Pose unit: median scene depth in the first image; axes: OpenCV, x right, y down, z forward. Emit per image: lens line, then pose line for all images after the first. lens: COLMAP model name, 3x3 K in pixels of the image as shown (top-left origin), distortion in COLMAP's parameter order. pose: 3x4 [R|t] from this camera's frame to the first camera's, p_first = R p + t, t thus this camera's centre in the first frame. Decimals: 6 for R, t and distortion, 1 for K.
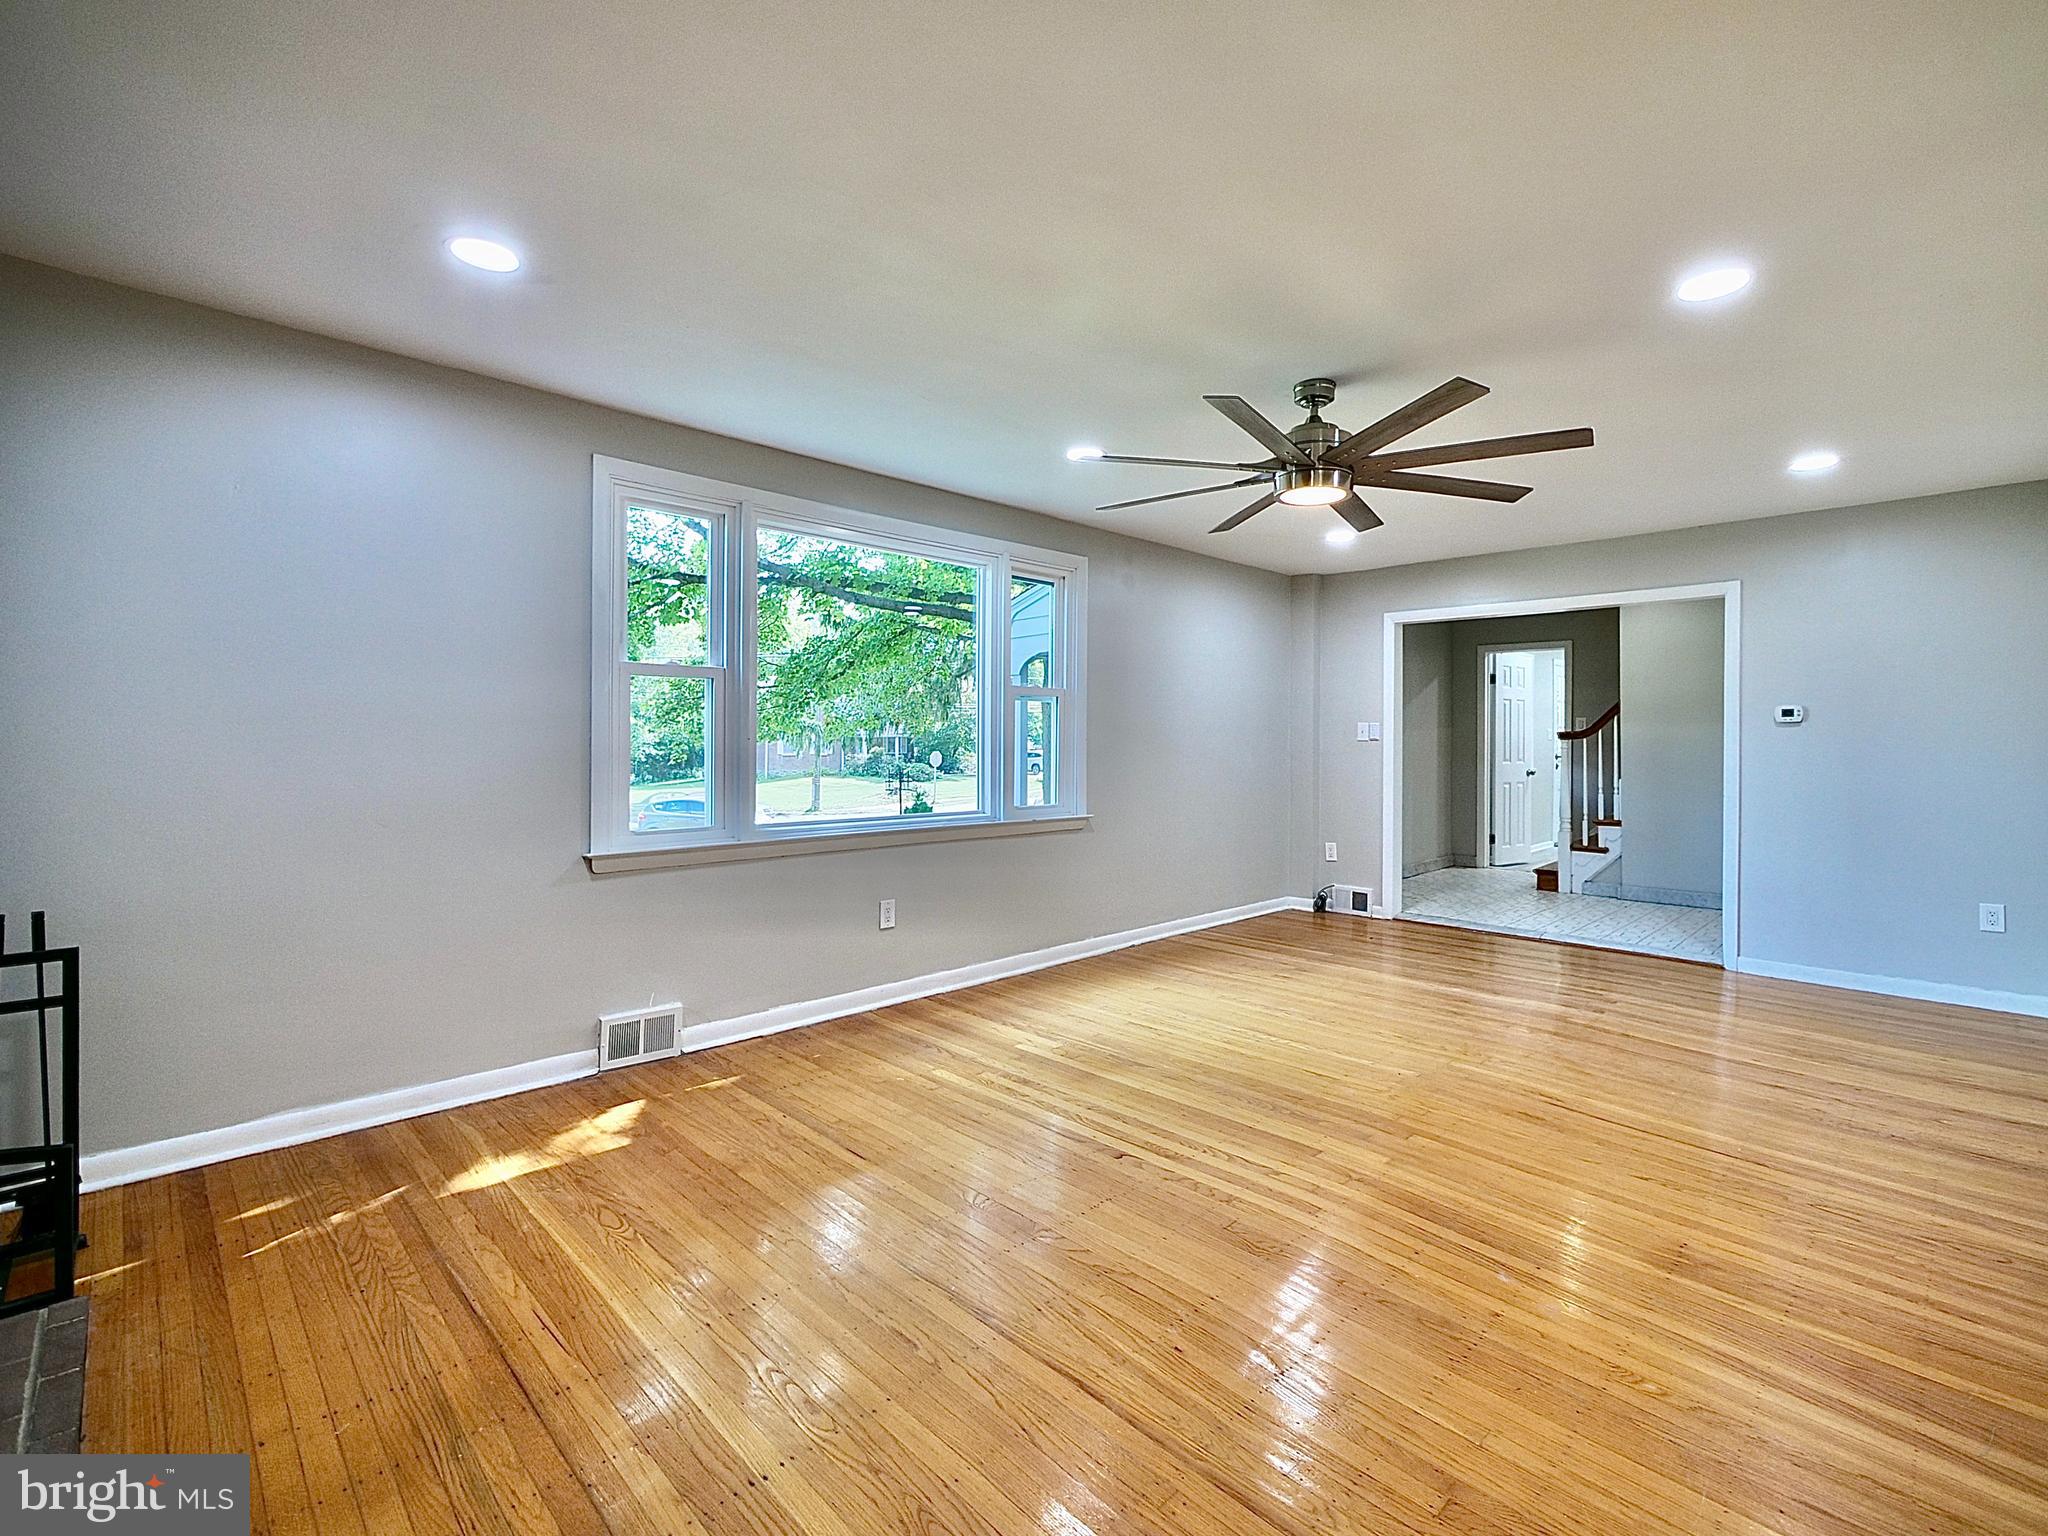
lens RADIAL K [[913.6, 0, 1027.6], [0, 913.6, 759.6], [0, 0, 1]] dist [-0.005293, -0.000899]
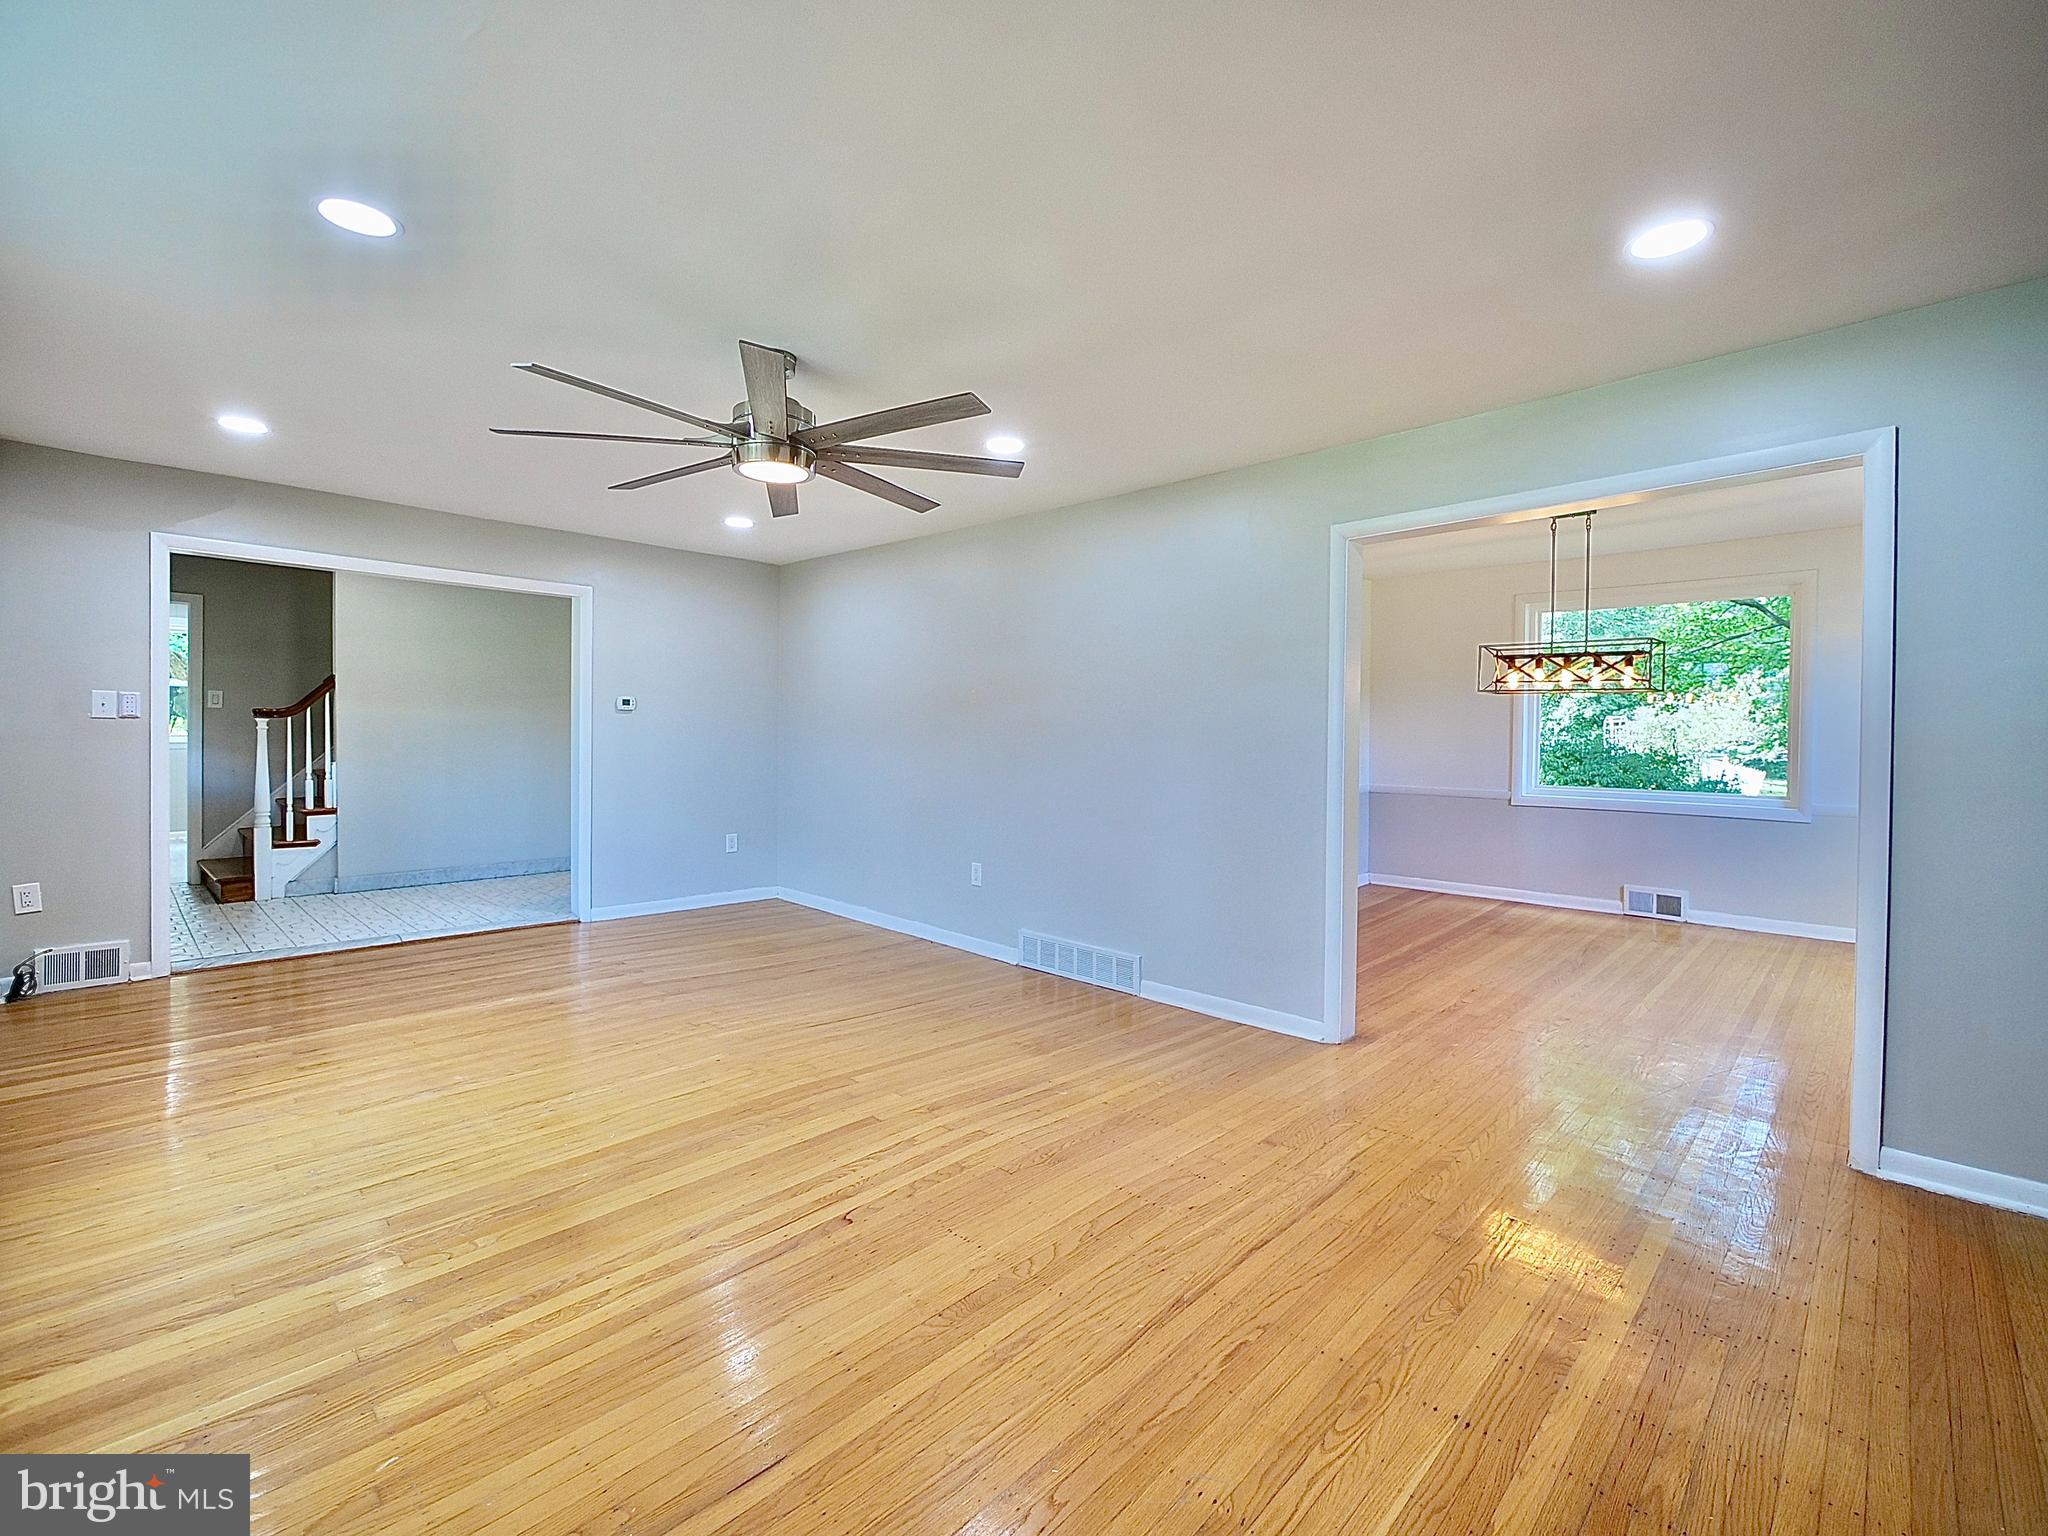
lens RADIAL K [[913.6, 0, 1042.8], [0, 913.6, 756.4], [0, 0, 1]] dist [-0.005293, -0.000899]
pose [[-0.042493, -0.030089, 0.998644, -0.538236], [0.006621, 0.999516, 0.030397, -0.013929], [-0.999075, 0.007904, -0.042273, 0.621395]]
